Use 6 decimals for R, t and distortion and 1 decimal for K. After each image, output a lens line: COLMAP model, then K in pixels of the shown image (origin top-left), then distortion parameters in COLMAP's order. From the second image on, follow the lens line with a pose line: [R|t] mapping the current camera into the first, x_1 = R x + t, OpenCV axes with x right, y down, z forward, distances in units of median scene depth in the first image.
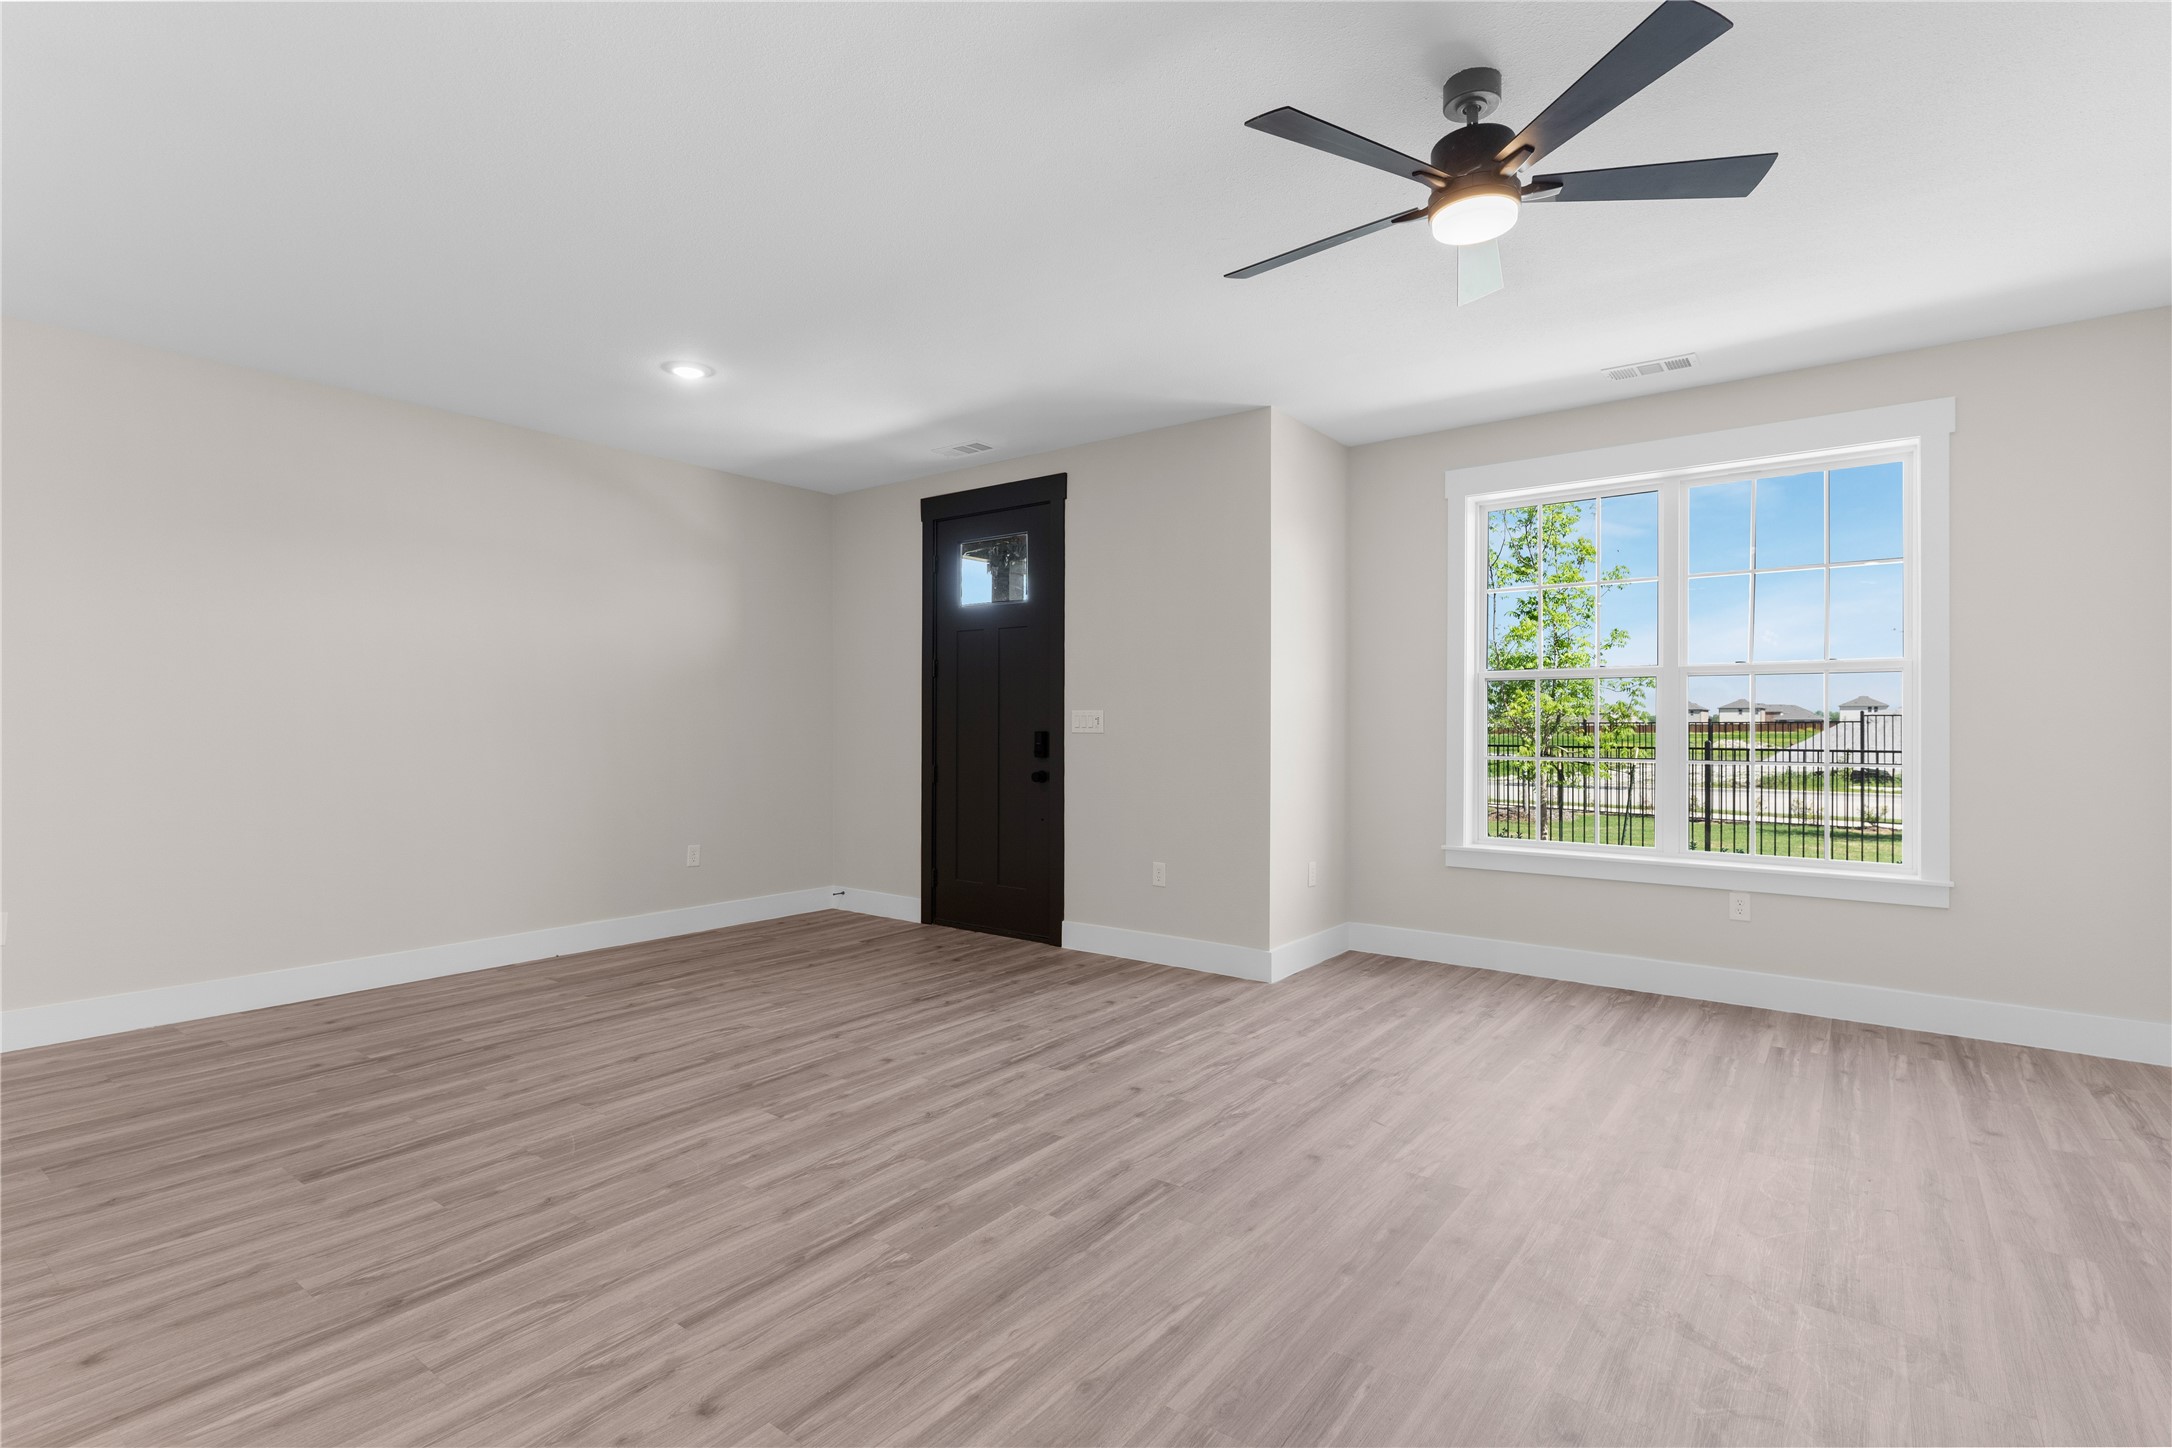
lens RADIAL K [[1043.8, 0, 1089.1], [0, 1043.8, 721.3], [0, 0, 1]] dist [0.001596, -0.000062]
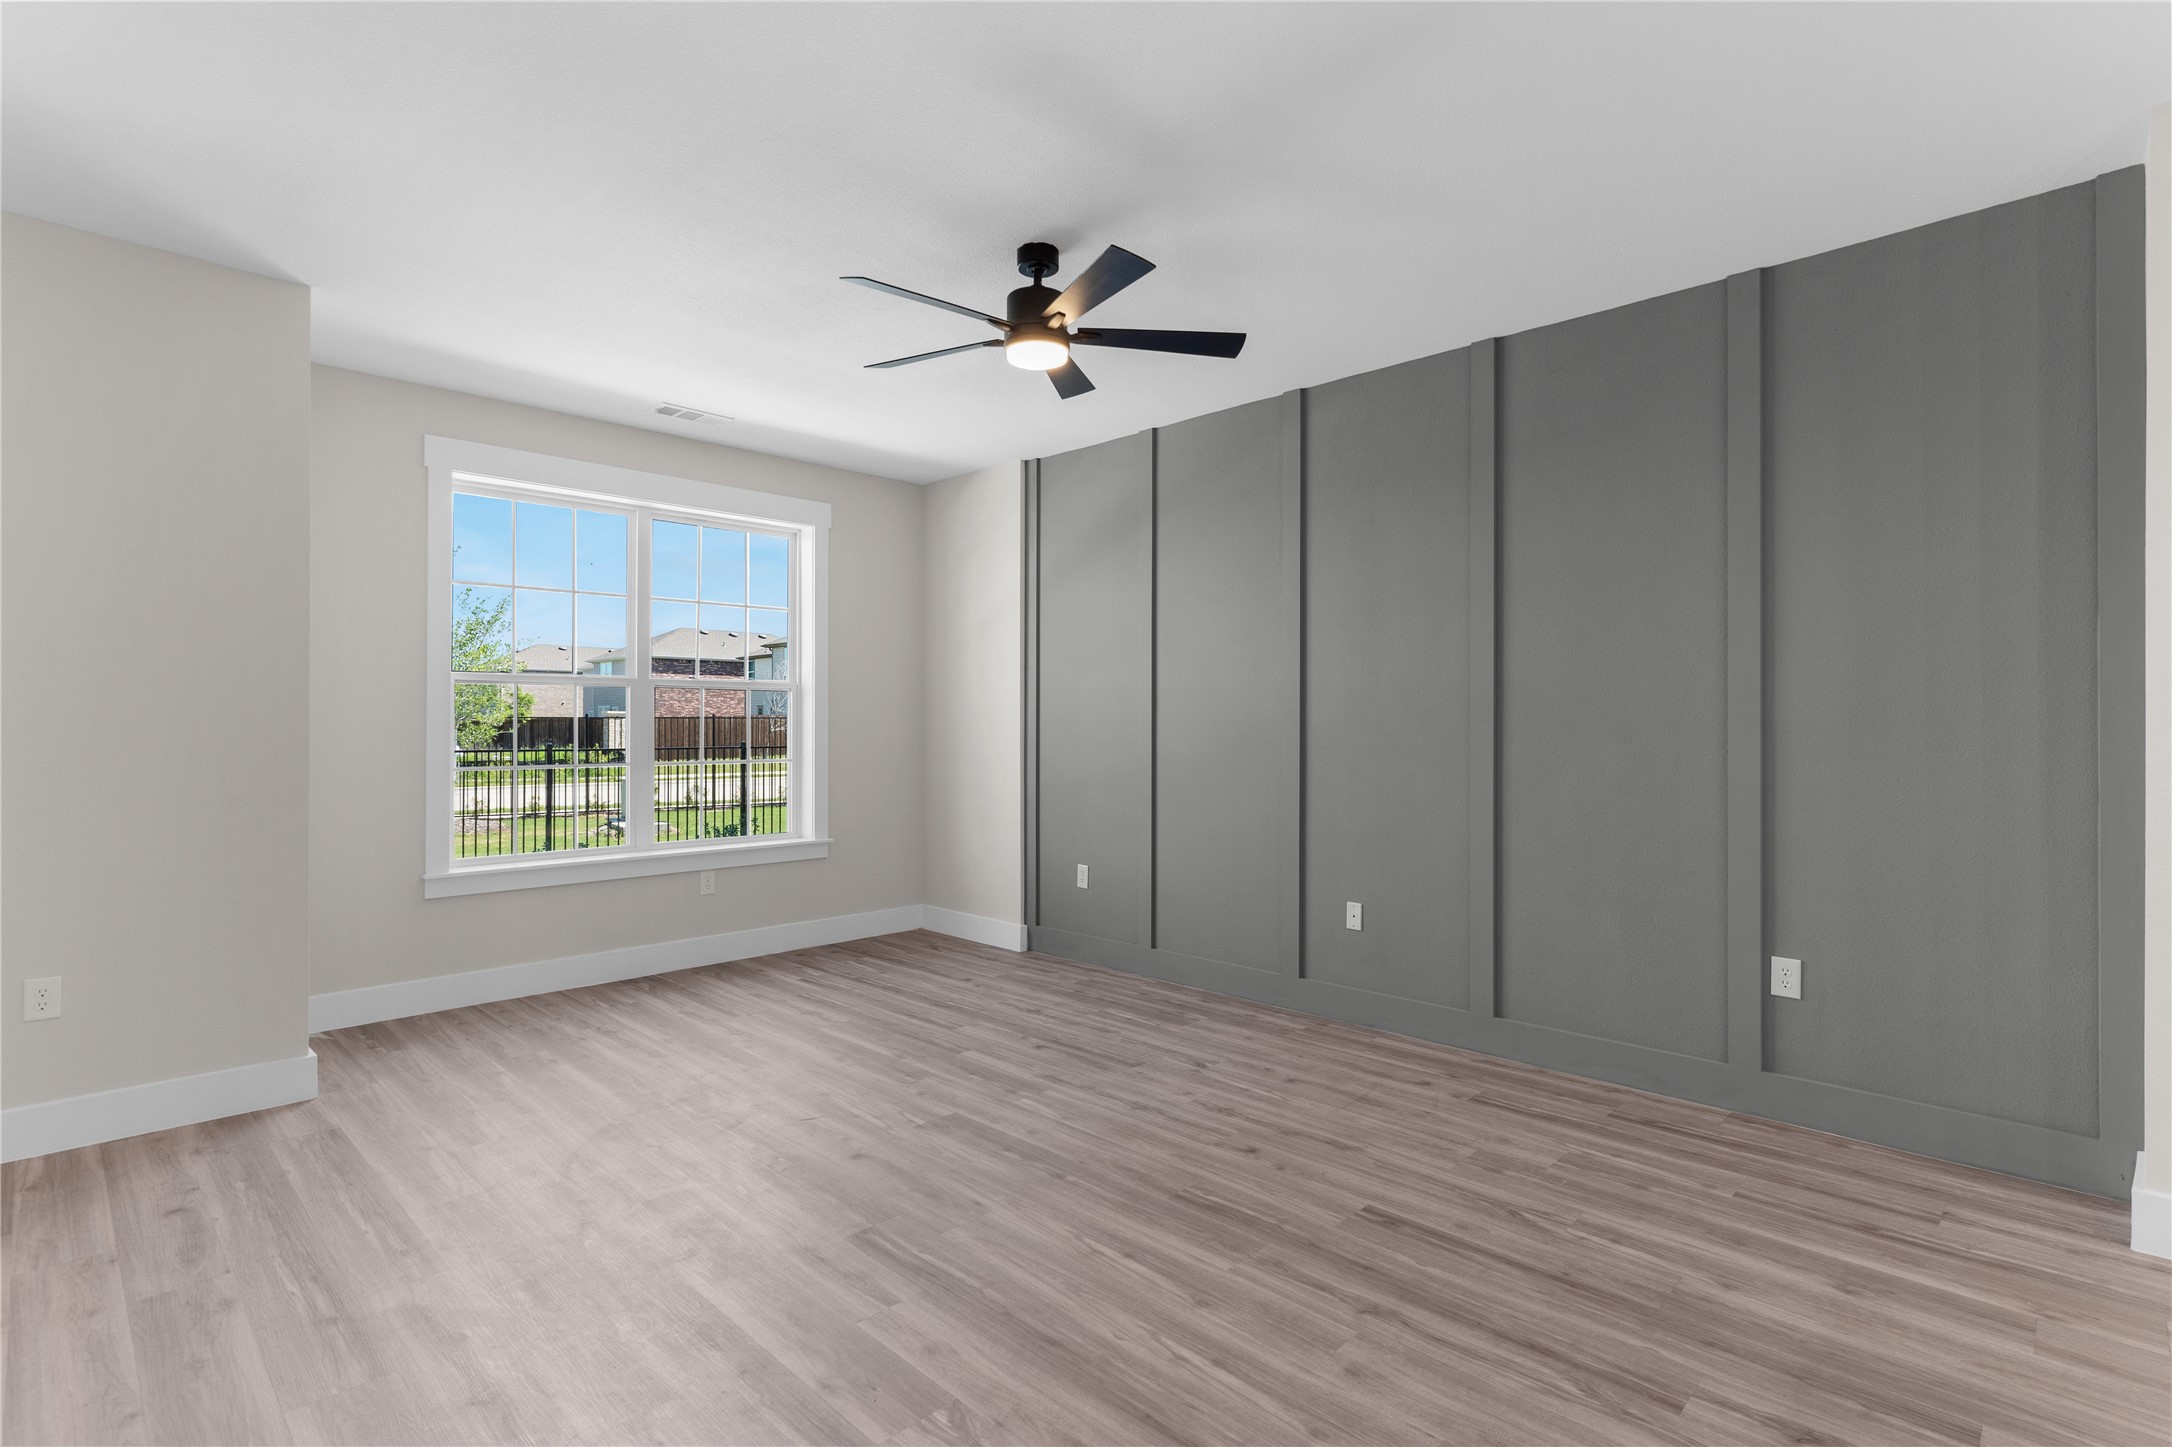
lens RADIAL K [[1043.8, 0, 1089.1], [0, 1043.8, 720.8], [0, 0, 1]] dist [0.001596, -0.000062]
pose [[0.109918, 0.002145, 0.993938, -0.577500], [-0.005861, 0.999982, -0.001510, -0.010166], [-0.993923, -0.005659, 0.109929, 0.483749]]
